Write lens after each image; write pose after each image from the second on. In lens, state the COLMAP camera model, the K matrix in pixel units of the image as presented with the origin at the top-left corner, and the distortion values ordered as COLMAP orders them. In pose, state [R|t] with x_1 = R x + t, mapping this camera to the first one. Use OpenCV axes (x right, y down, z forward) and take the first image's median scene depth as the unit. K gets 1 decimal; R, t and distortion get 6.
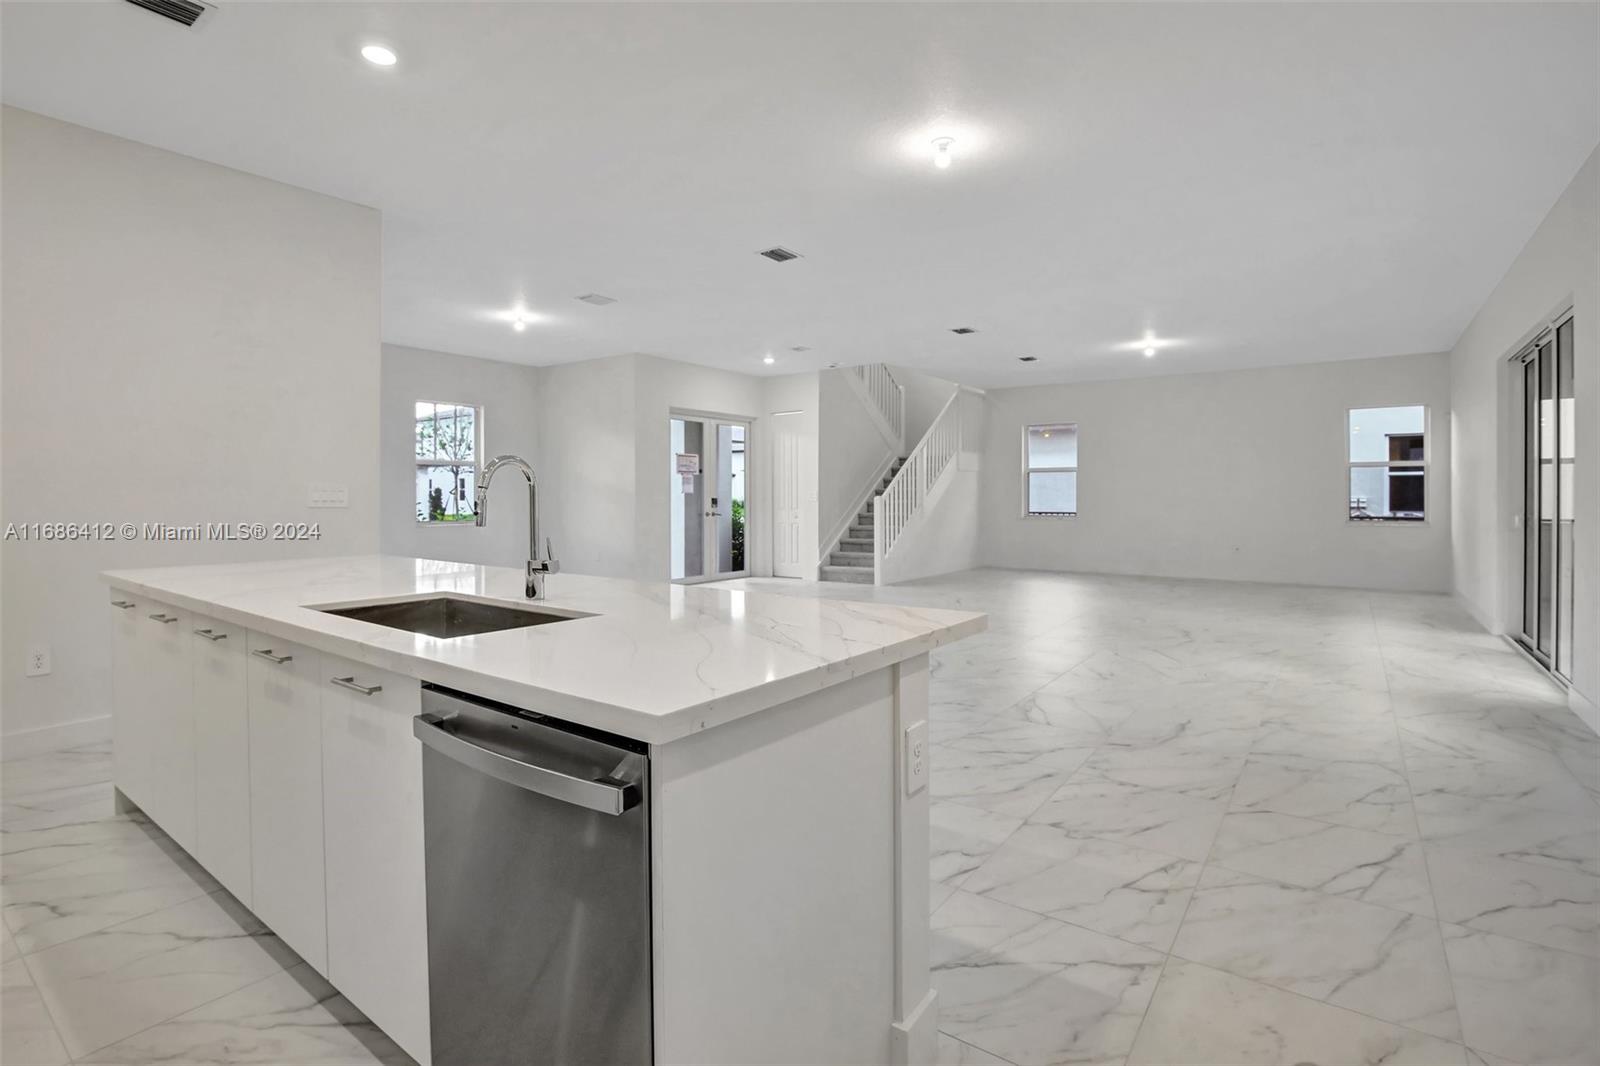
lens RADIAL K [[746.3, 0, 811.1], [0, 746.3, 492.3], [0, 0, 1]] dist [-0.031104, -0.000371]
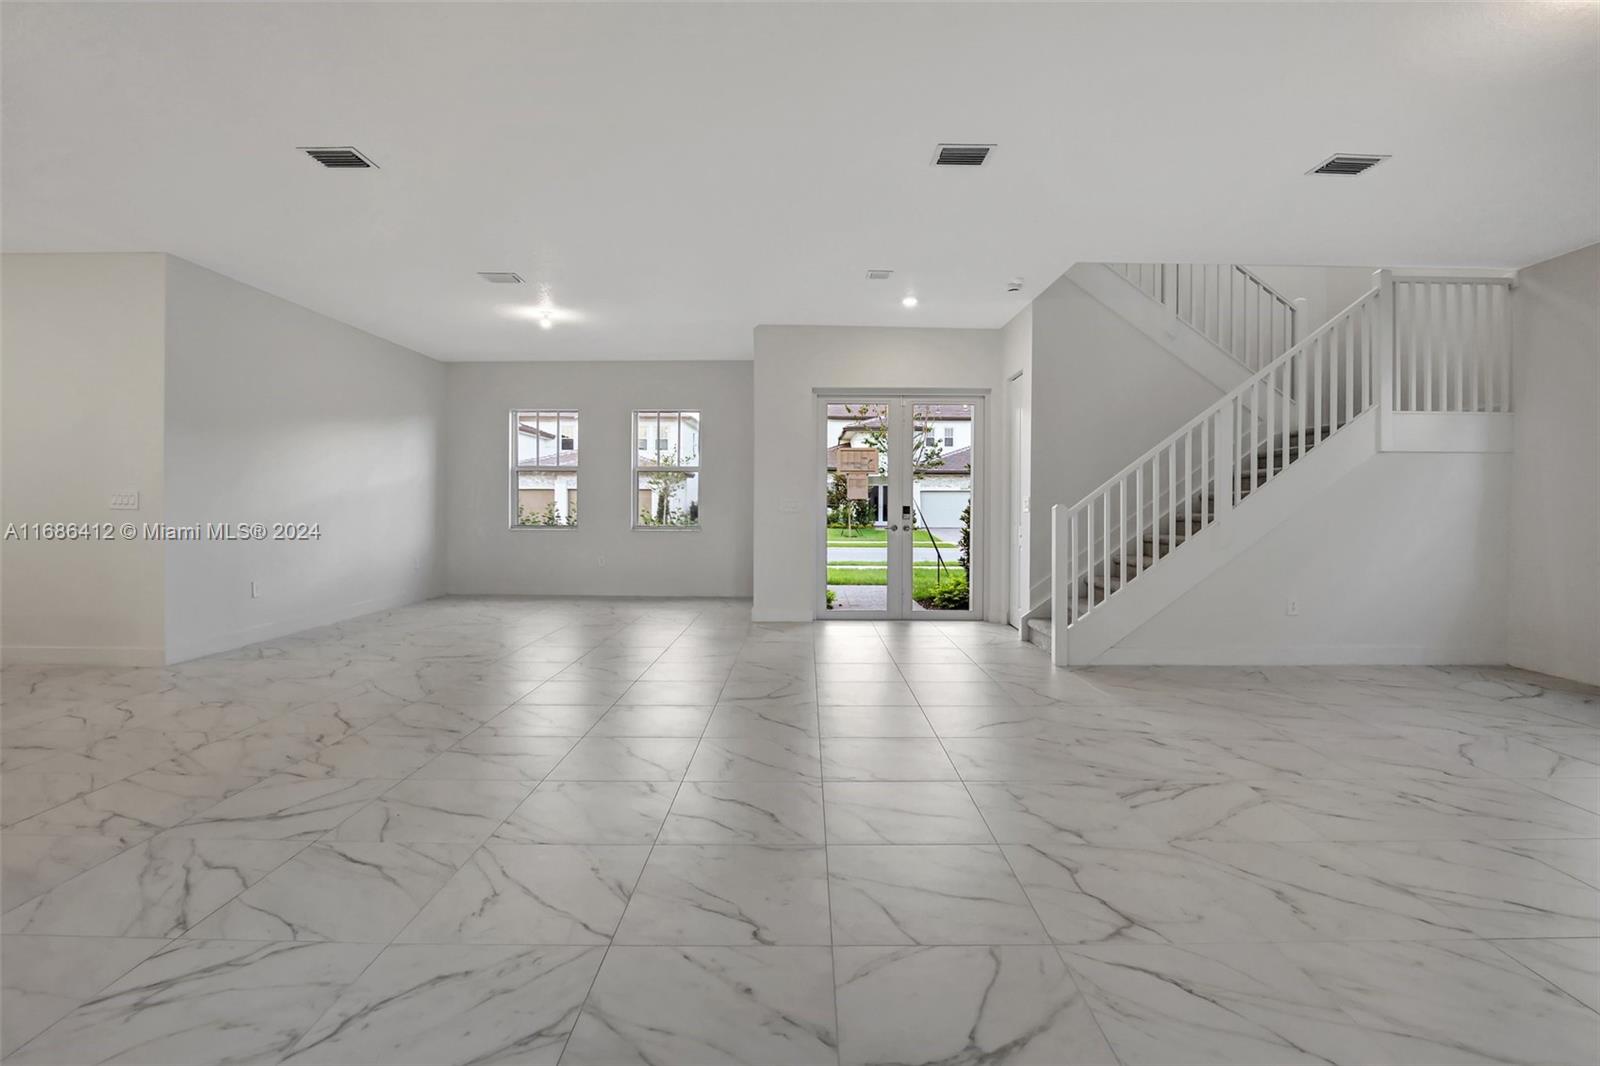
lens RADIAL K [[755.9, 0, 811.9], [0, 755.9, 507.6], [0, 0, 1]] dist [-0.028502, 0.001161]
pose [[0.595443, 0.010138, -0.803334, 0.397156], [-0.002779, 0.999940, 0.010560, 0.001596], [0.803393, -0.004055, 0.595436, 0.474547]]
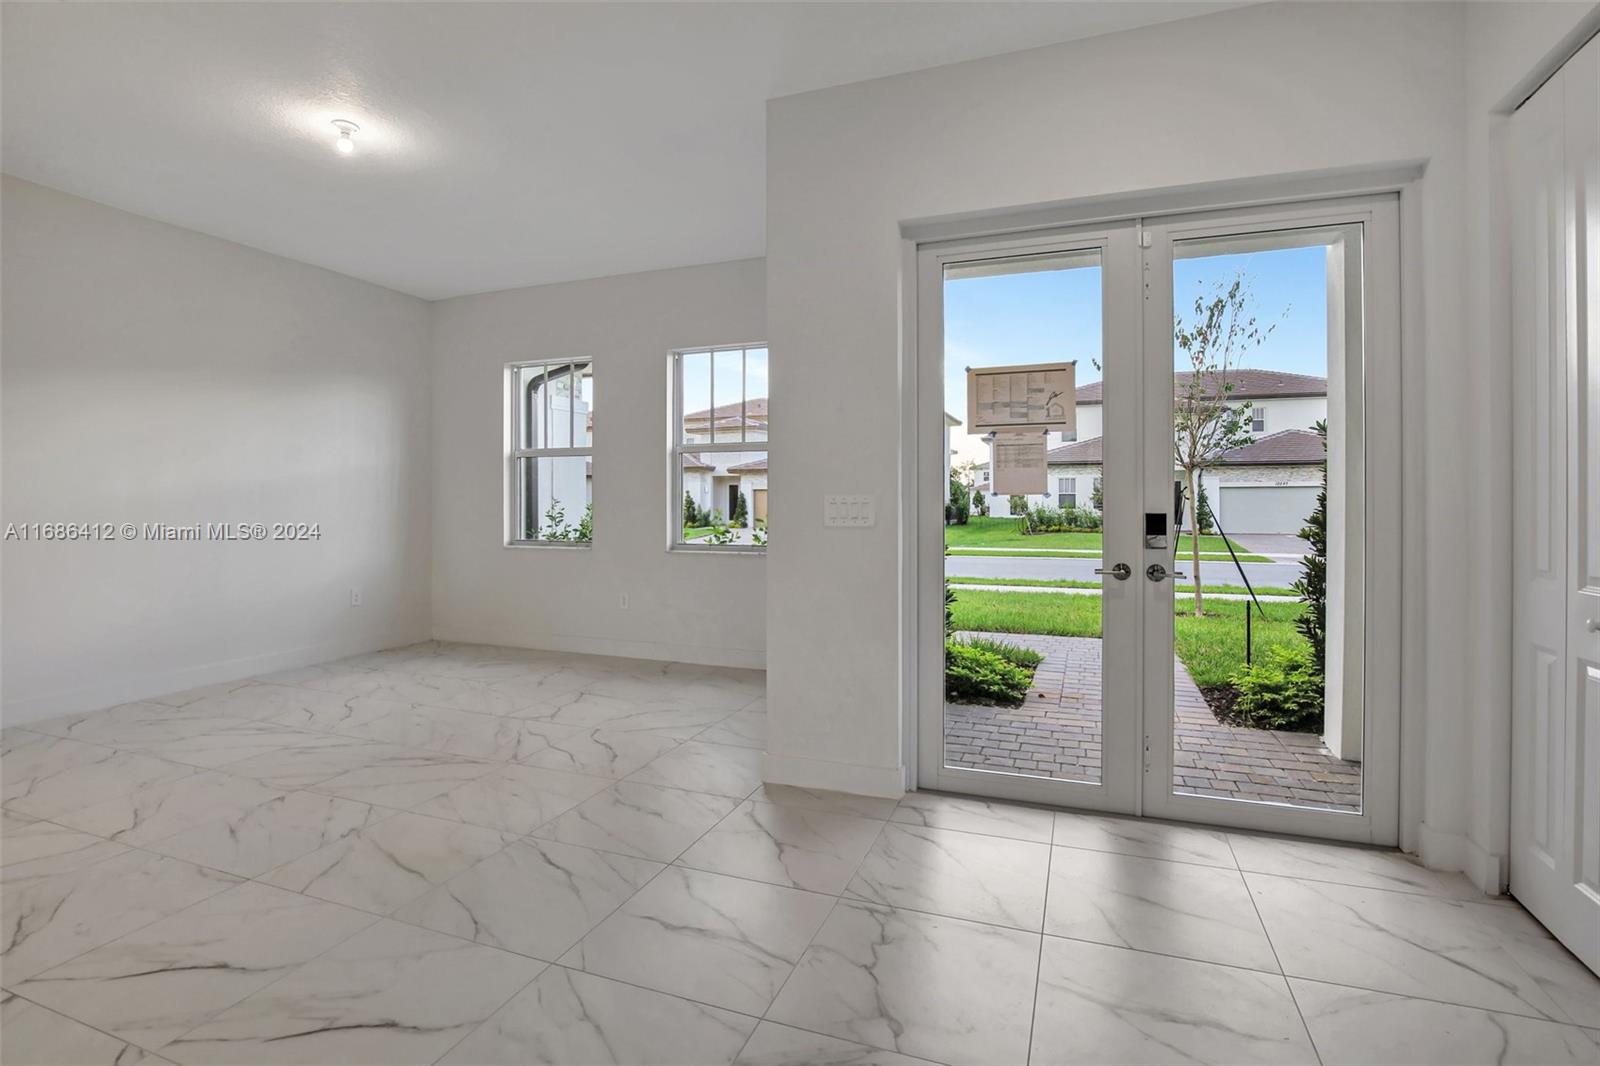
lens RADIAL K [[754.1, 0, 803.7], [0, 754.1, 505.7], [0, 0, 1]] dist [-0.037246, 0.007860]
pose [[0.267276, 0.007123, -0.963594, 0.095034], [0.003212, 0.999961, 0.008282, 0.002174], [0.963615, -0.005308, 0.267243, 0.784059]]
